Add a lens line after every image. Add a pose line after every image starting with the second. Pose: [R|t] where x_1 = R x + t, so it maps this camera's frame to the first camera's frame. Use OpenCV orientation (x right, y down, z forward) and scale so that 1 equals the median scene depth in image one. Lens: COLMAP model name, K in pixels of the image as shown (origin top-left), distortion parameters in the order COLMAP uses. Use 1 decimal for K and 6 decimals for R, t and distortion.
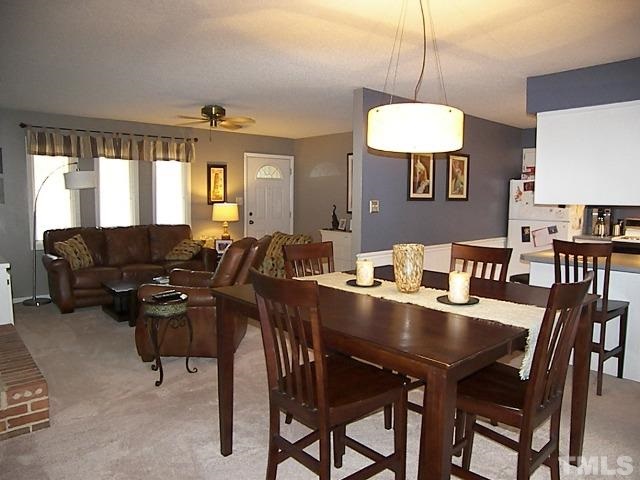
lens RADIAL K [[447.3, 0, 320.0], [0, 447.3, 240.0], [0, 0, 1]] dist [-0.146508, 0.106978]
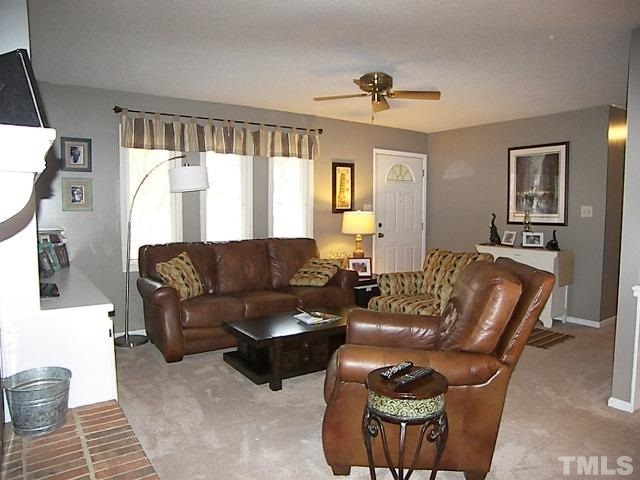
lens RADIAL K [[447.3, 0, 320.0], [0, 447.3, 240.0], [0, 0, 1]] dist [-0.146508, 0.106978]
pose [[0.992429, 0.000614, -0.122821, -0.208482], [-0.003828, 0.999656, -0.025933, -0.013052], [0.122763, 0.026207, 0.992090, 0.242186]]
